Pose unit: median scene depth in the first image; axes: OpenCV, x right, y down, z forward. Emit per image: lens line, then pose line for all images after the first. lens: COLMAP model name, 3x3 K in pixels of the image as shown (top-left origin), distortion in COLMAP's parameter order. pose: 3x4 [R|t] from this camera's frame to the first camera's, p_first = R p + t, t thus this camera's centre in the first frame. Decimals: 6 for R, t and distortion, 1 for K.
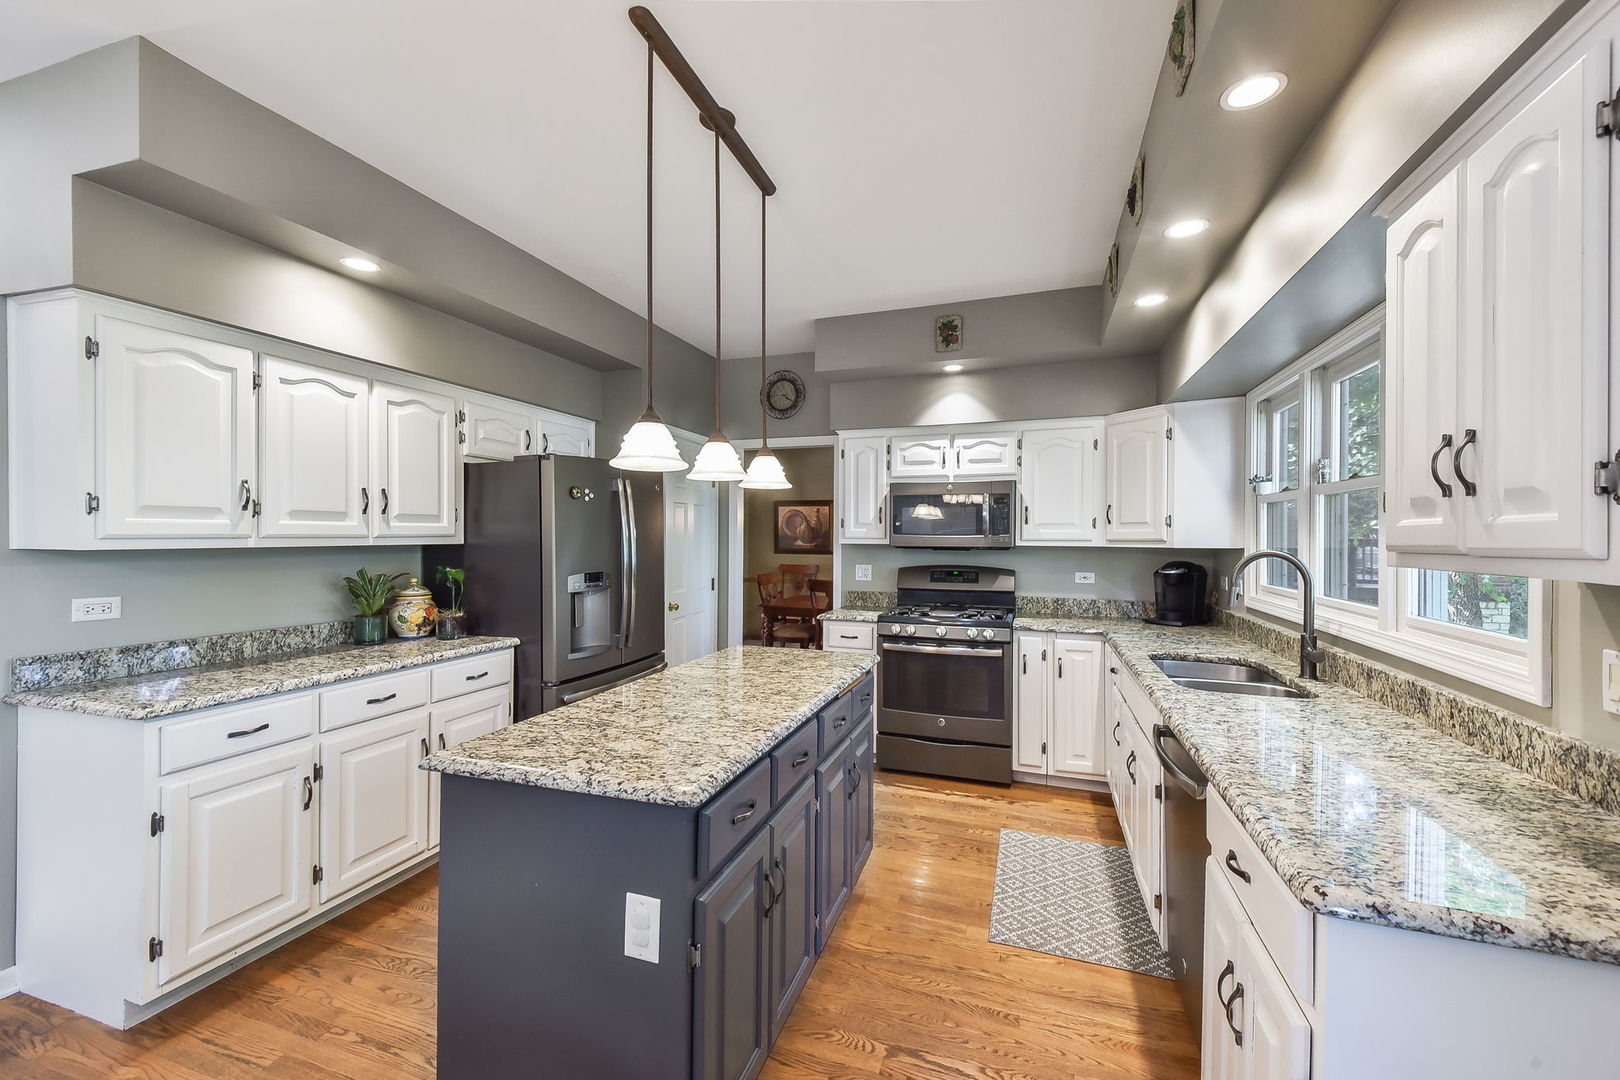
lens RADIAL K [[637.7, 0, 814.4], [0, 637.7, 535.4], [0, 0, 1]] dist [0.017490, -0.000180]
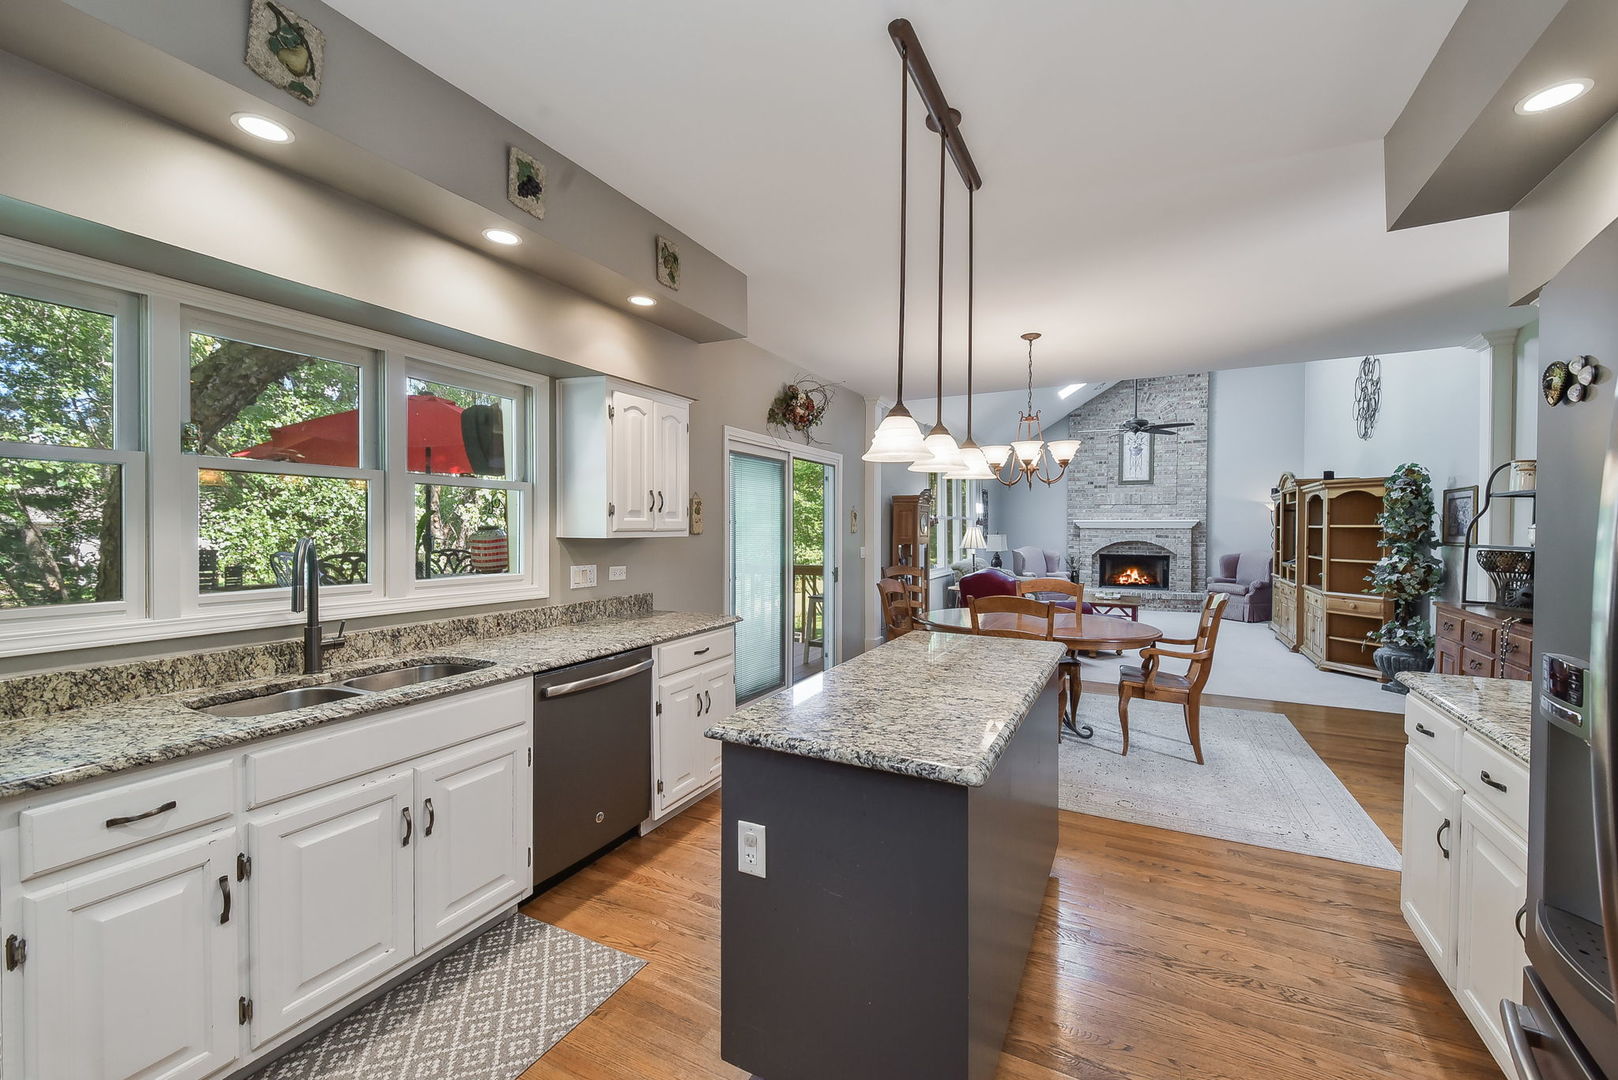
lens RADIAL K [[637.0, 0, 813.4], [0, 637.0, 535.4], [0, 0, 1]] dist [0.017490, -0.000180]
pose [[-0.986469, -0.015971, 0.163171, -0.057986], [-0.013718, 0.999794, 0.014928, -0.001859], [-0.163376, 0.012487, -0.986485, 1.124243]]
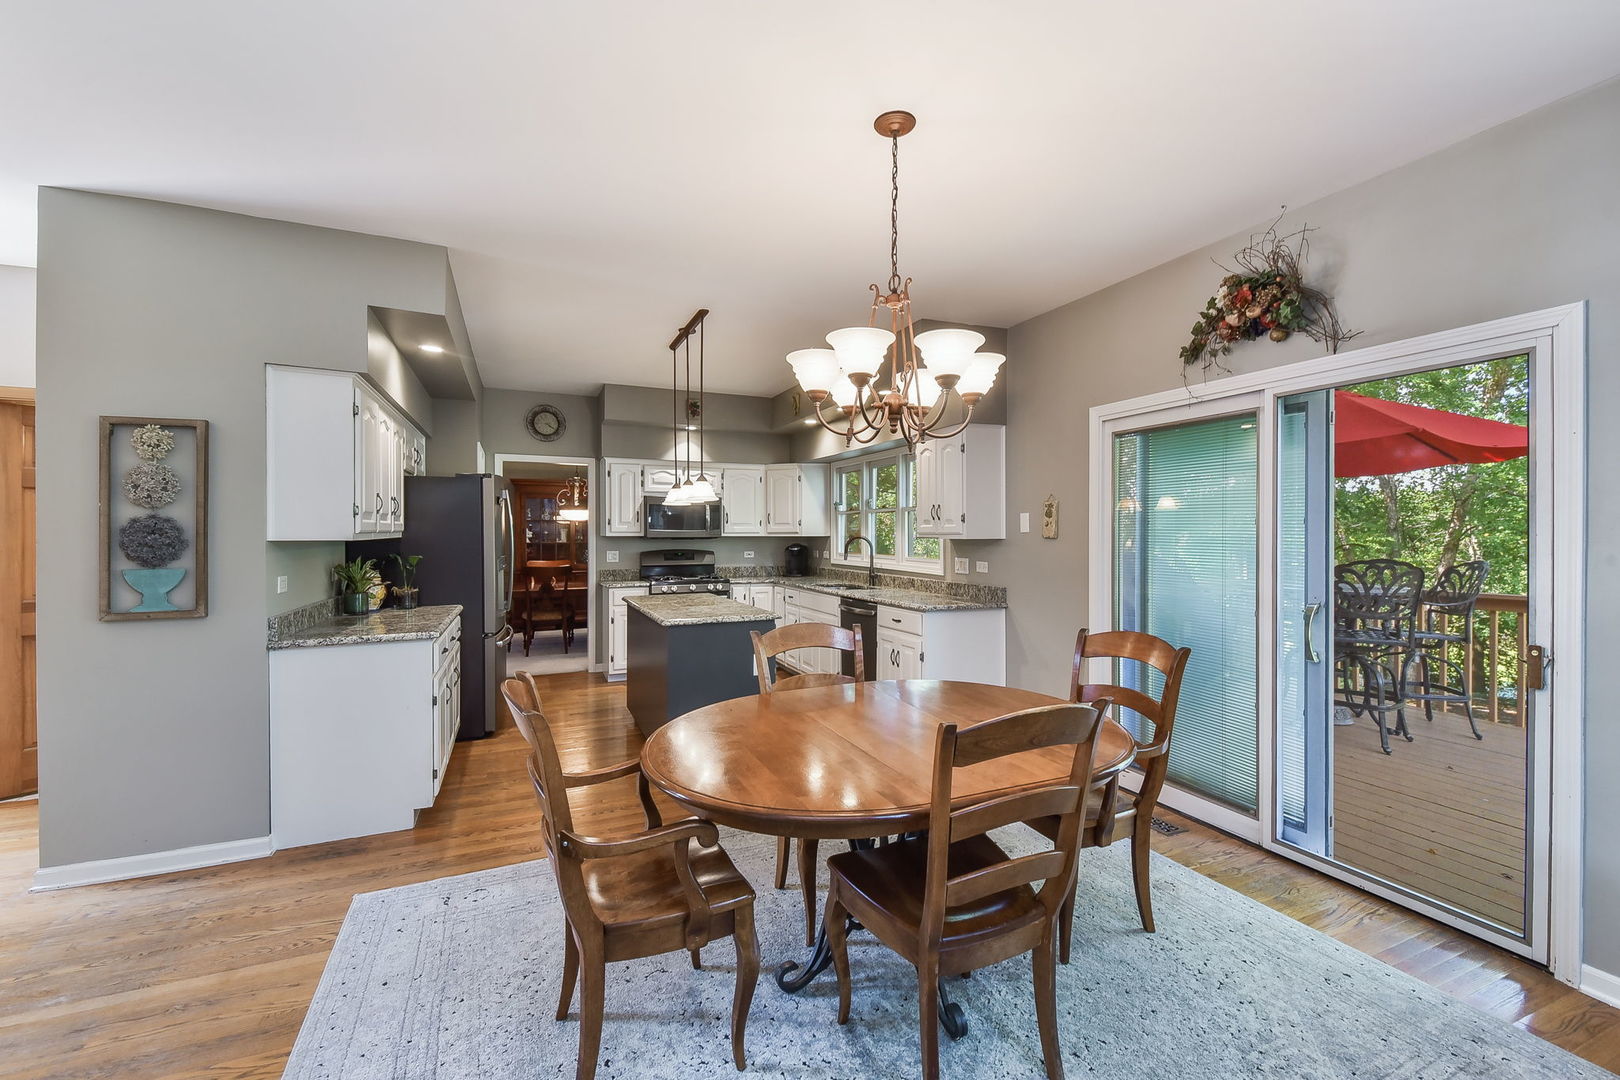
lens RADIAL K [[637.7, 0, 814.4], [0, 637.7, 535.4], [0, 0, 1]] dist [0.017490, -0.000180]
pose [[0.731685, -0.006557, 0.681612, -0.681339], [0.002478, 0.999973, 0.006960, 0.002919], [-0.681639, -0.003403, 0.731681, -0.424173]]
